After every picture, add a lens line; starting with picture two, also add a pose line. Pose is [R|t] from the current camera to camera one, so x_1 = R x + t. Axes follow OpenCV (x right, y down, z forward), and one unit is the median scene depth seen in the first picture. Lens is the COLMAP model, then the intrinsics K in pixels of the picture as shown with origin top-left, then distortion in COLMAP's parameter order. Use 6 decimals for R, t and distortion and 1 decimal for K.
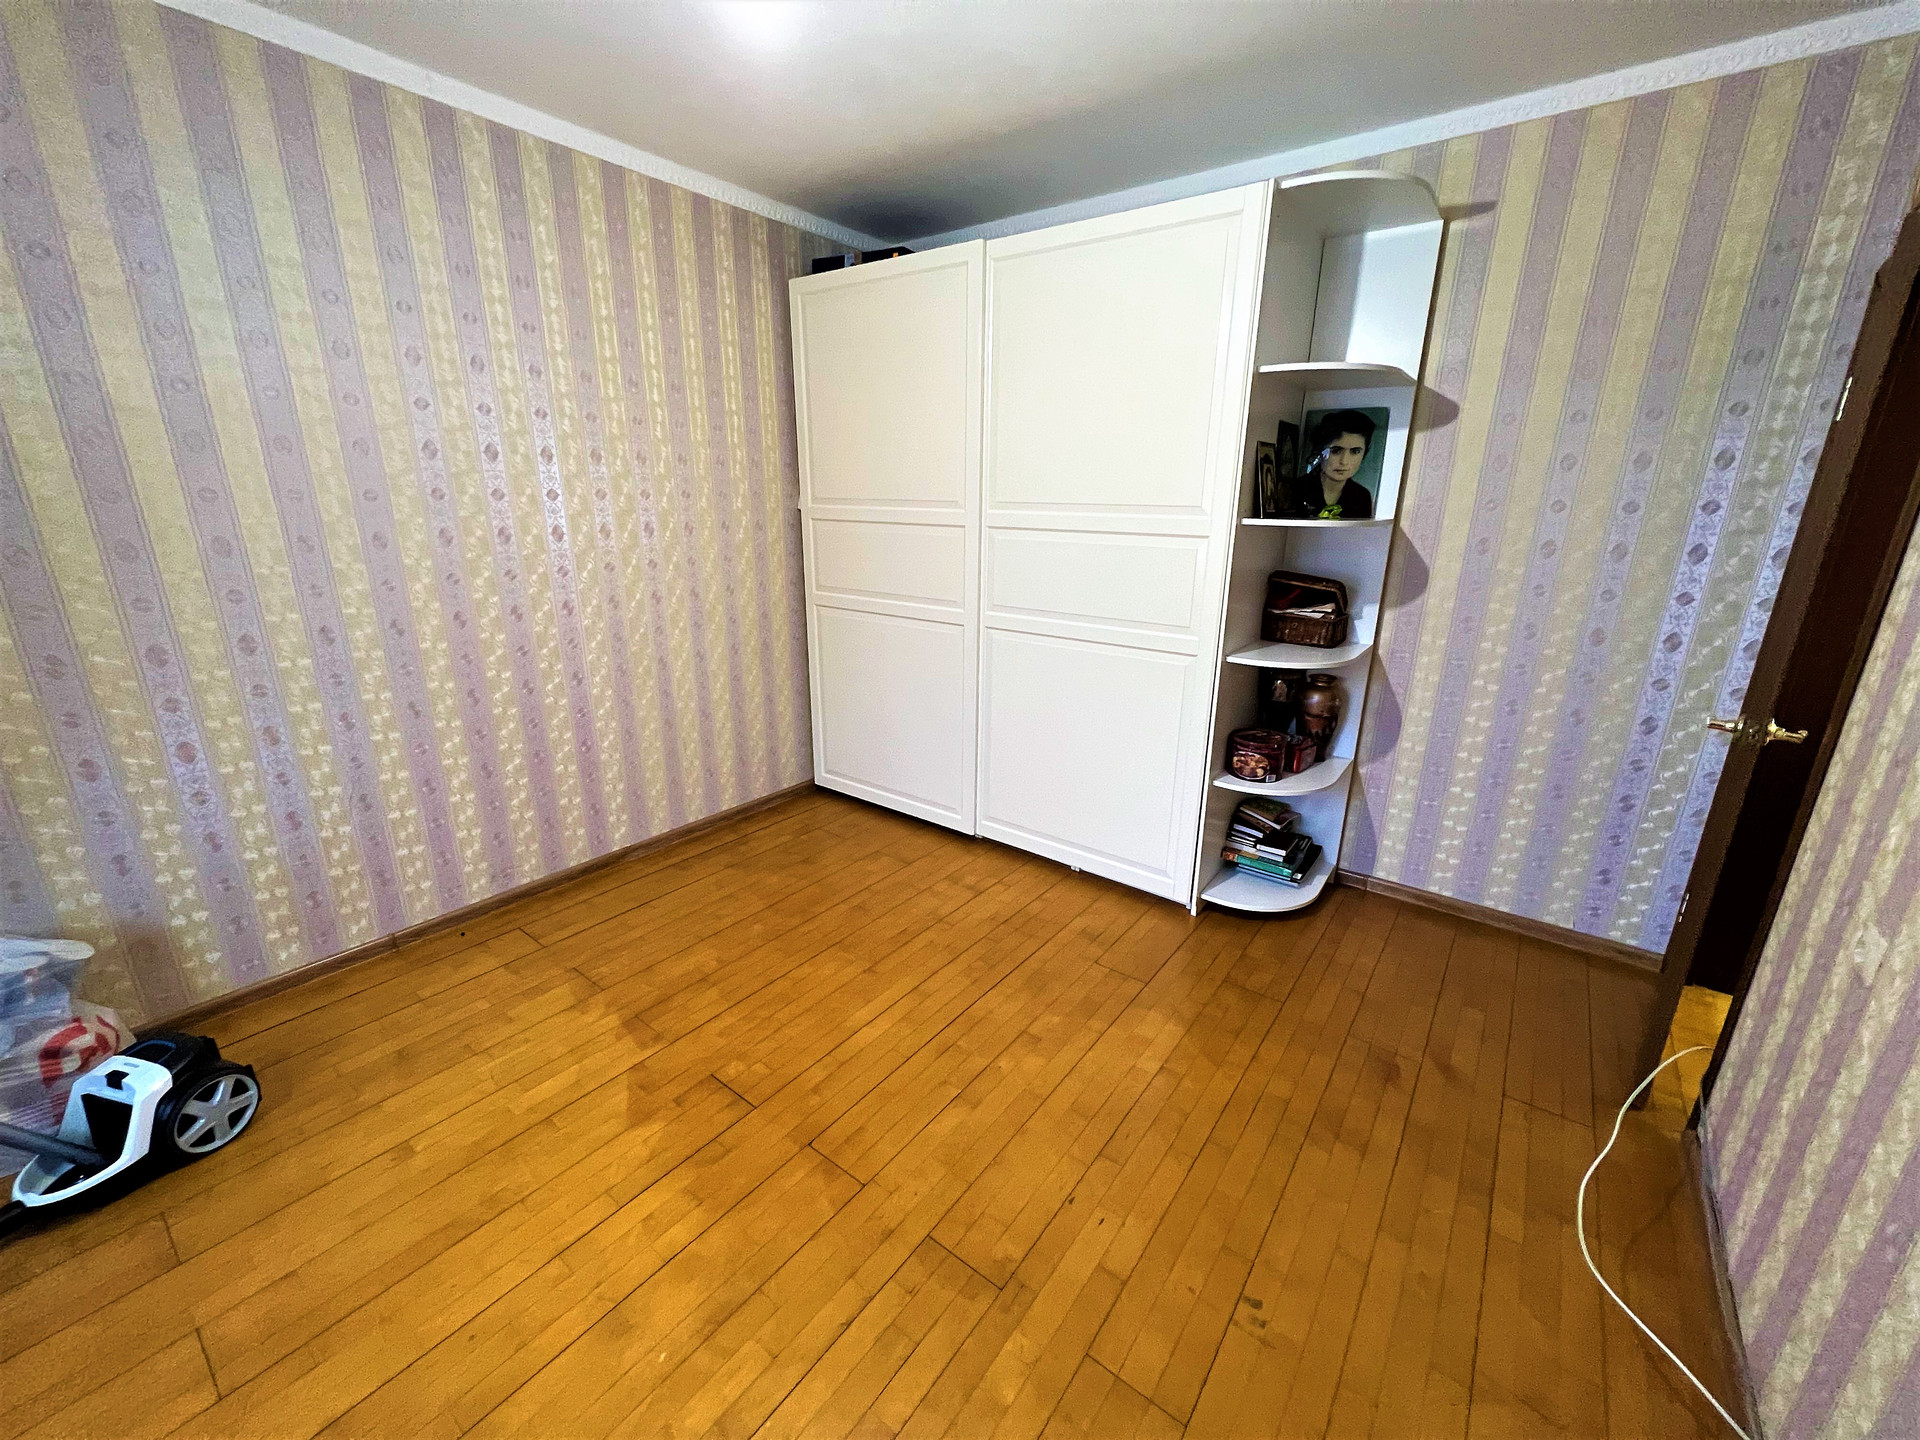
lens RADIAL K [[762.2, 0, 965.5], [0, 762.2, 731.7], [0, 0, 1]] dist [-0.000276, -0.000601]
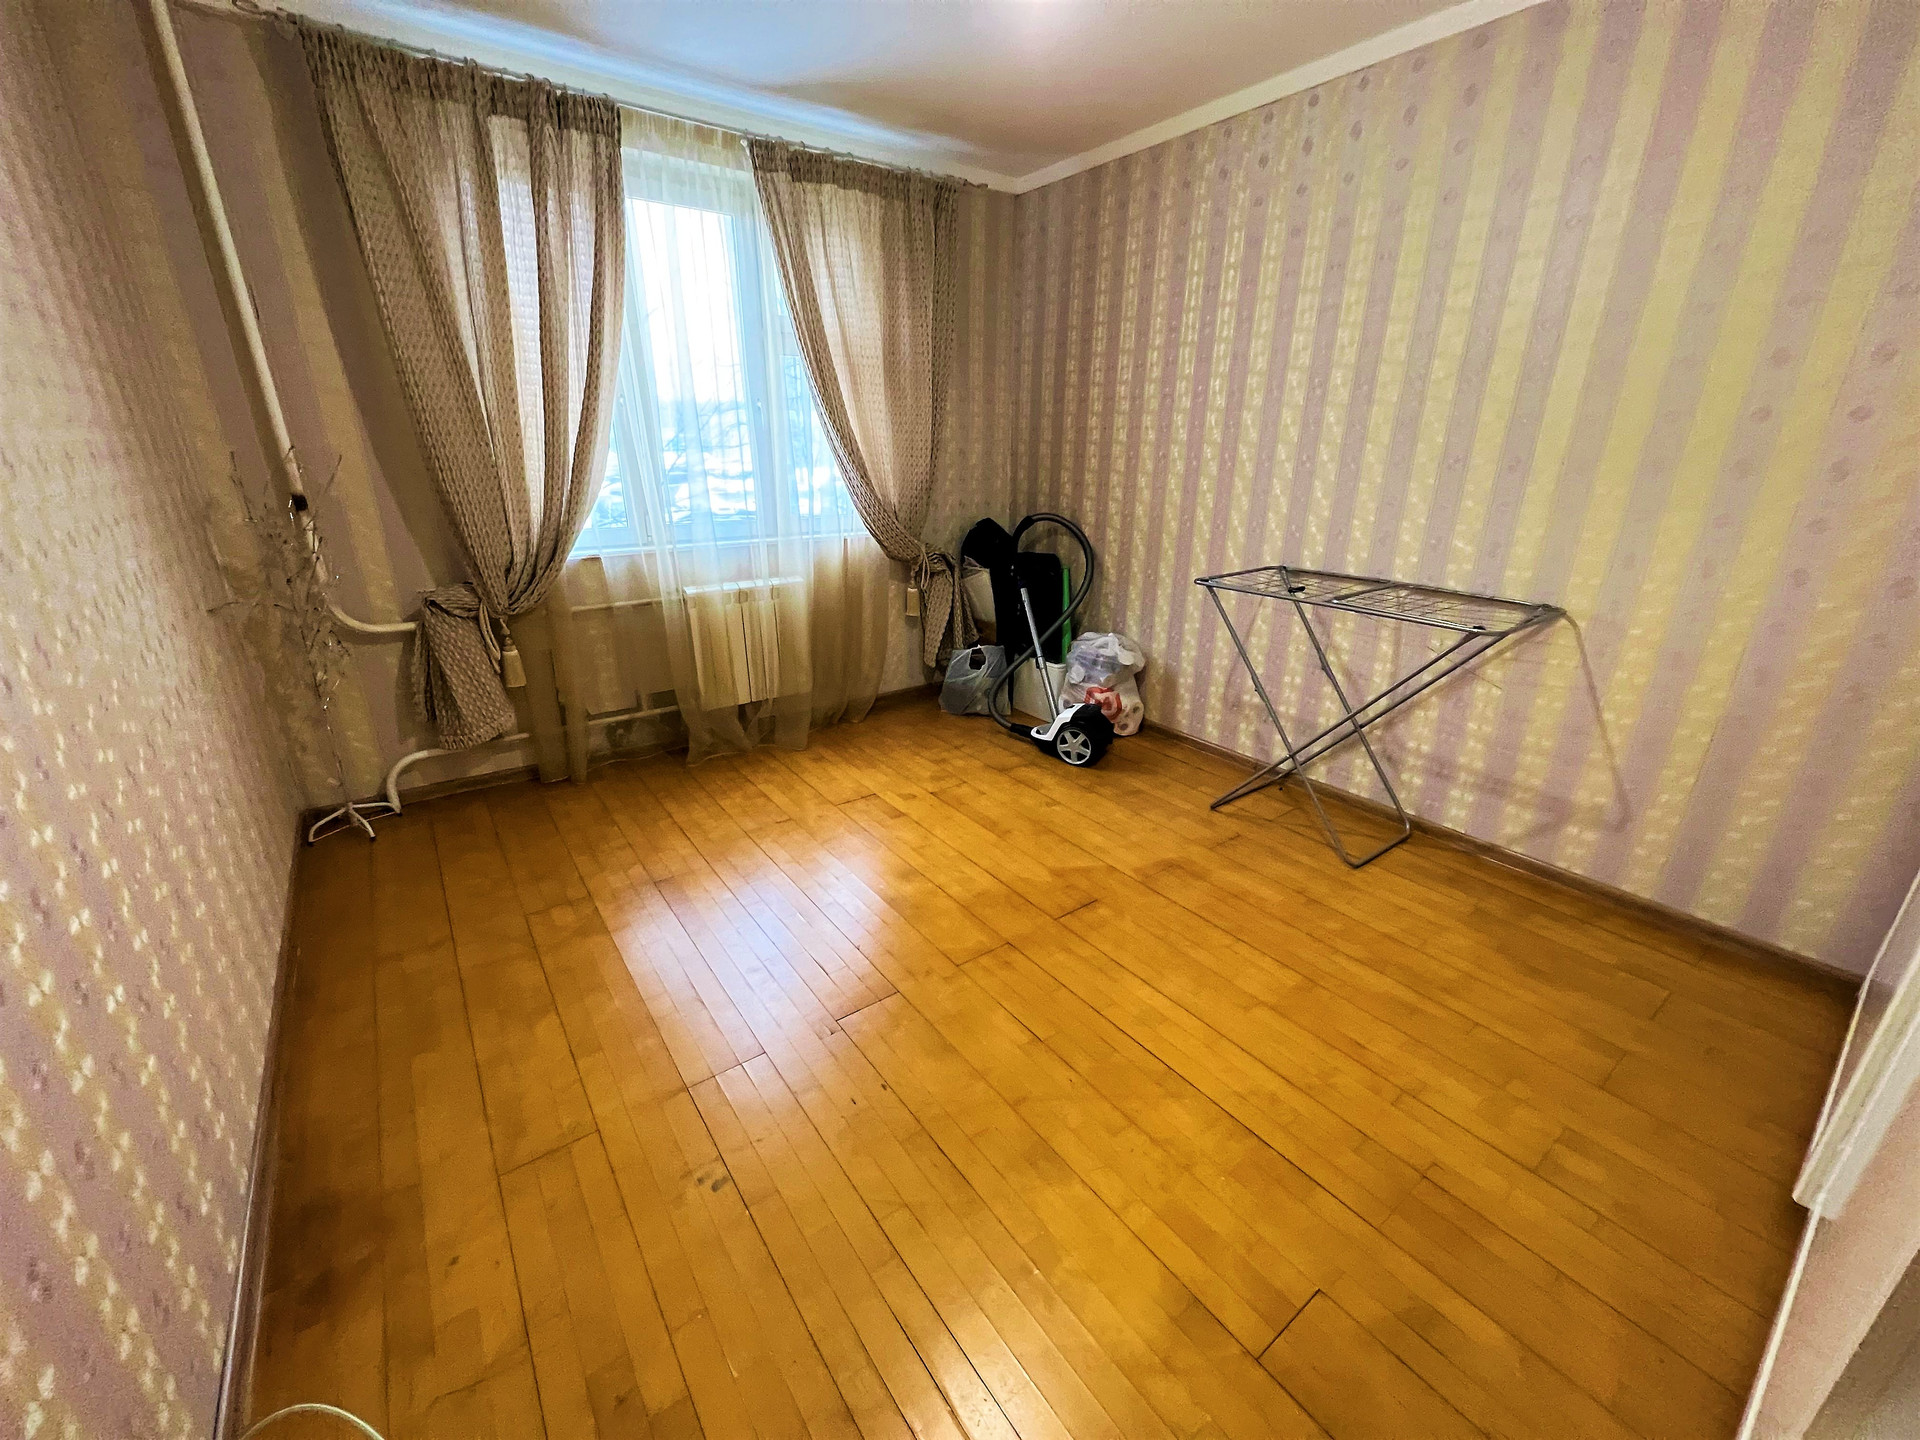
lens RADIAL K [[762.2, 0, 964.3], [0, 762.2, 714.1], [0, 0, 1]] dist [-0.000276, -0.000601]
pose [[-0.297842, 0.307544, -0.903719, 0.859380], [-0.277647, 0.877850, 0.390245, -0.266147], [0.913347, 0.367146, -0.176072, 1.053993]]
